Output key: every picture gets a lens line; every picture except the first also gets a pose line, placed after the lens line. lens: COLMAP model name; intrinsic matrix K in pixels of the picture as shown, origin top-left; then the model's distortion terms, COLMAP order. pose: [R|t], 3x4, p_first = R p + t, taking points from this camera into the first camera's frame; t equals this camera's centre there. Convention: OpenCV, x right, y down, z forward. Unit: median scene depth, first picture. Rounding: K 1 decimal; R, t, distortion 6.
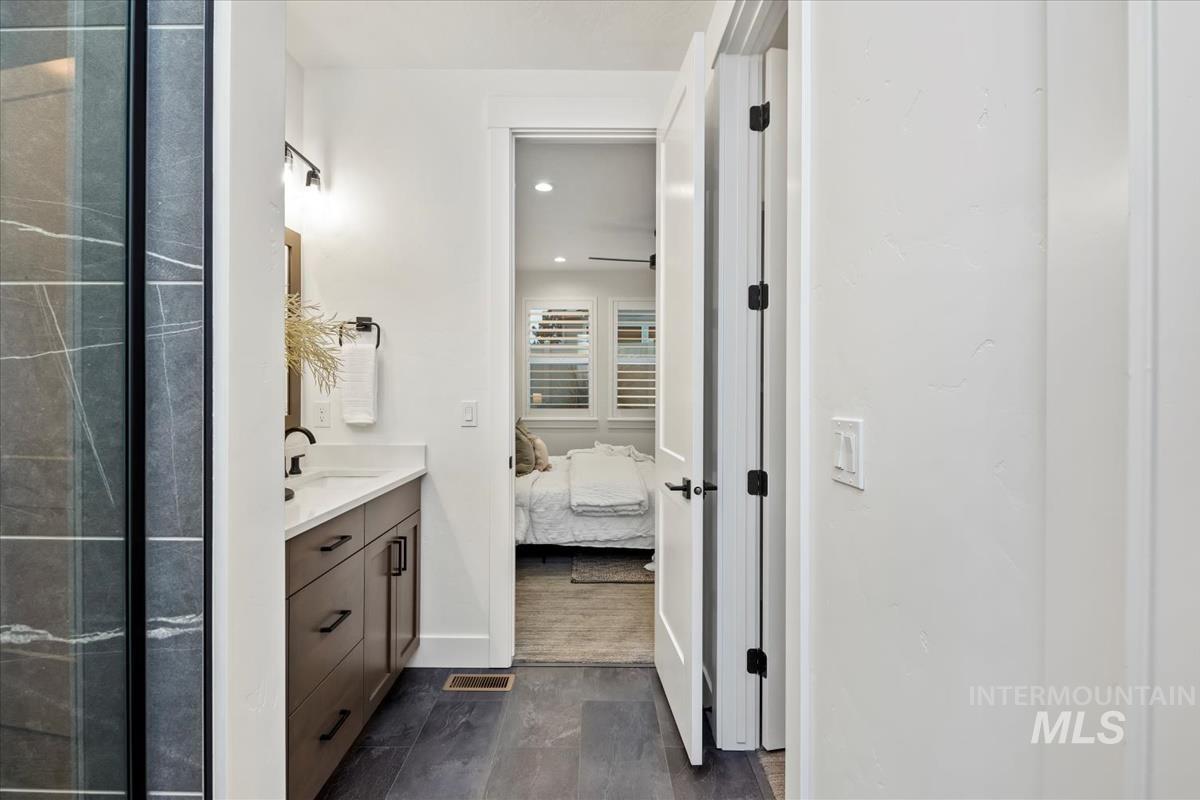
lens RADIAL K [[516.8, 0, 597.5], [0, 516.8, 393.4], [0, 0, 1]] dist [0.000147, -0.010307]
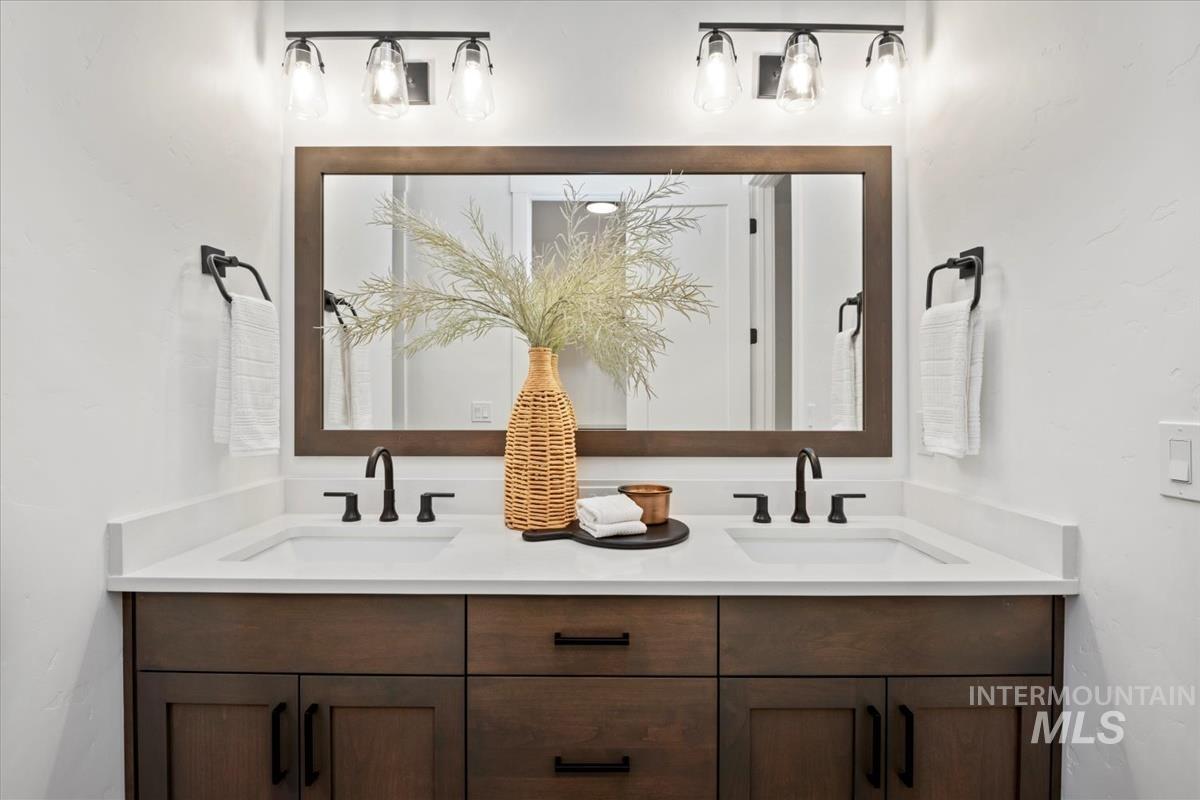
lens RADIAL K [[552.0, 0, 600.0], [0, 552.0, 400.0], [0, 0, 1]] dist [-0.001209, -0.014147]
pose [[0.048052, 0.004763, -0.998833, 0.092272], [-0.022431, 0.999742, 0.003688, 0.007101], [0.998593, 0.022228, 0.048147, 0.667721]]
